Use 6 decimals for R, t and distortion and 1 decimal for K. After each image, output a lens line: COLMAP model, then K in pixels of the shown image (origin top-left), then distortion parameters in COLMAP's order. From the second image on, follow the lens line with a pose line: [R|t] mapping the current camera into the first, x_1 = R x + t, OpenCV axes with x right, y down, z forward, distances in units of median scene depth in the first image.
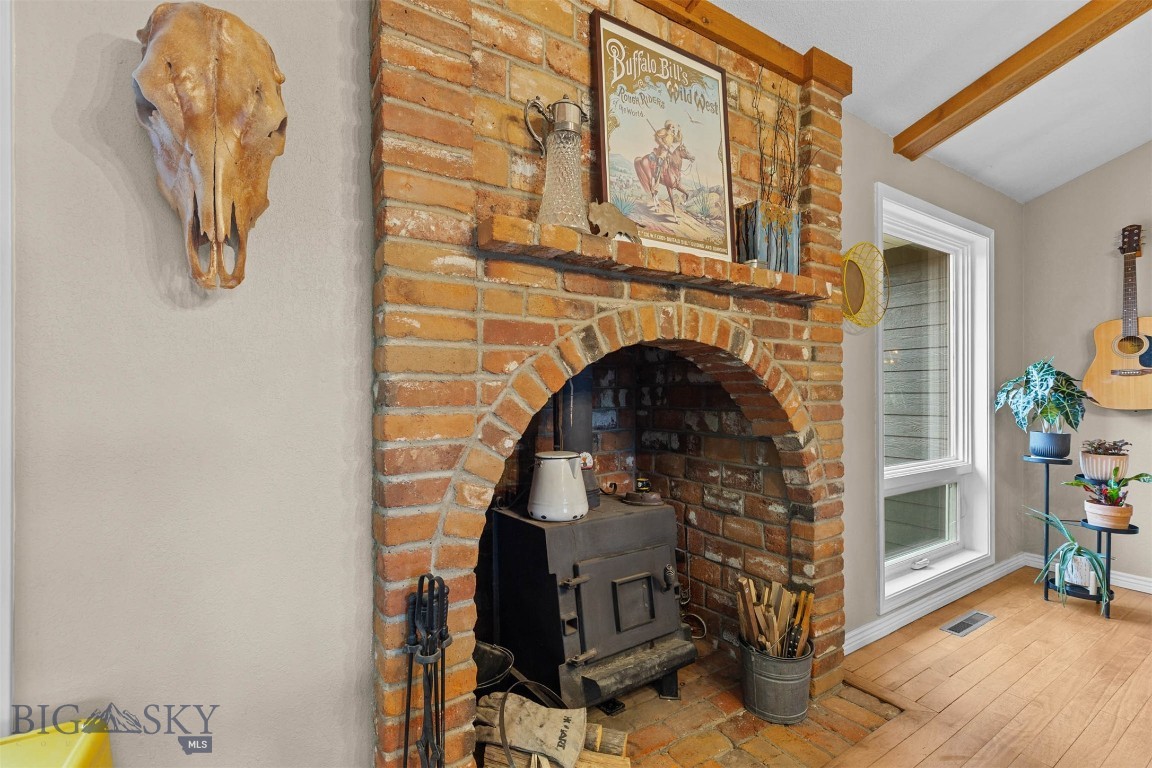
lens RADIAL K [[521.6, 0, 575.2], [0, 521.6, 390.5], [0, 0, 1]] dist [0.009297, -0.001564]
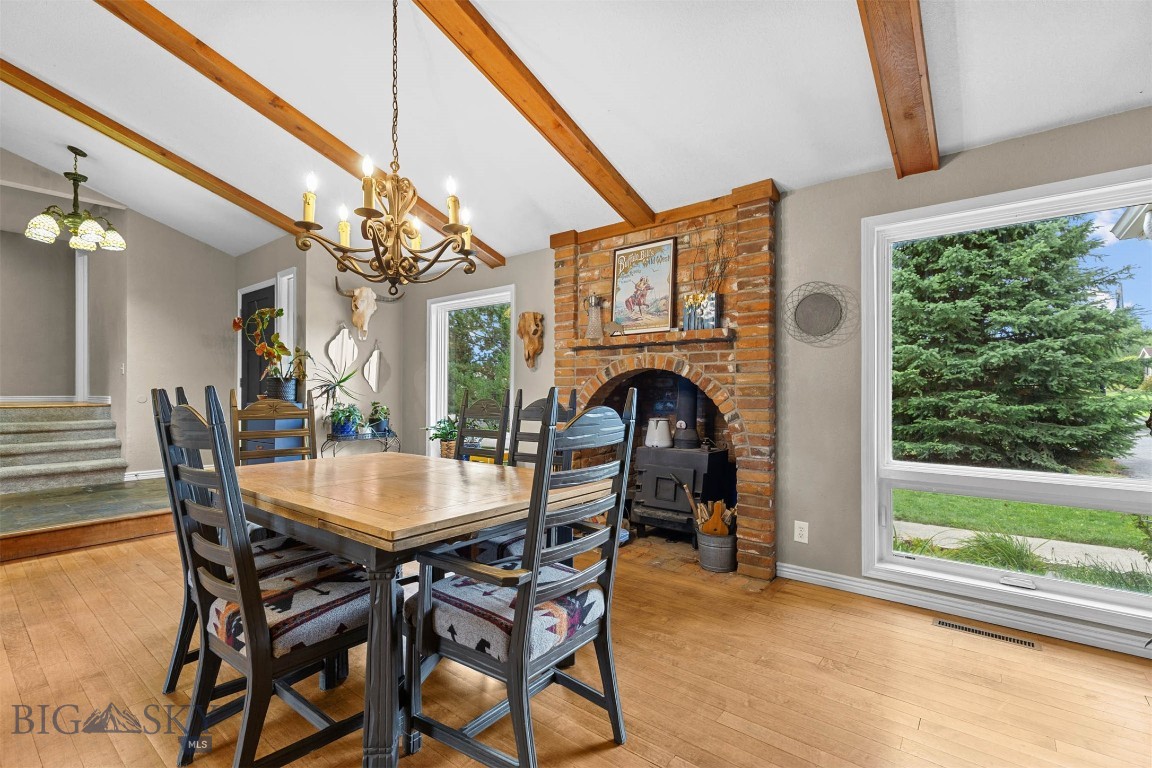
lens RADIAL K [[521.6, 0, 577.9], [0, 521.6, 392.4], [0, 0, 1]] dist [0.009297, -0.001564]
pose [[0.297084, 0.000859, -0.954851, 2.247109], [-0.001526, 0.999999, 0.000425, 0.008780], [0.954850, 0.001330, 0.297085, 0.016654]]
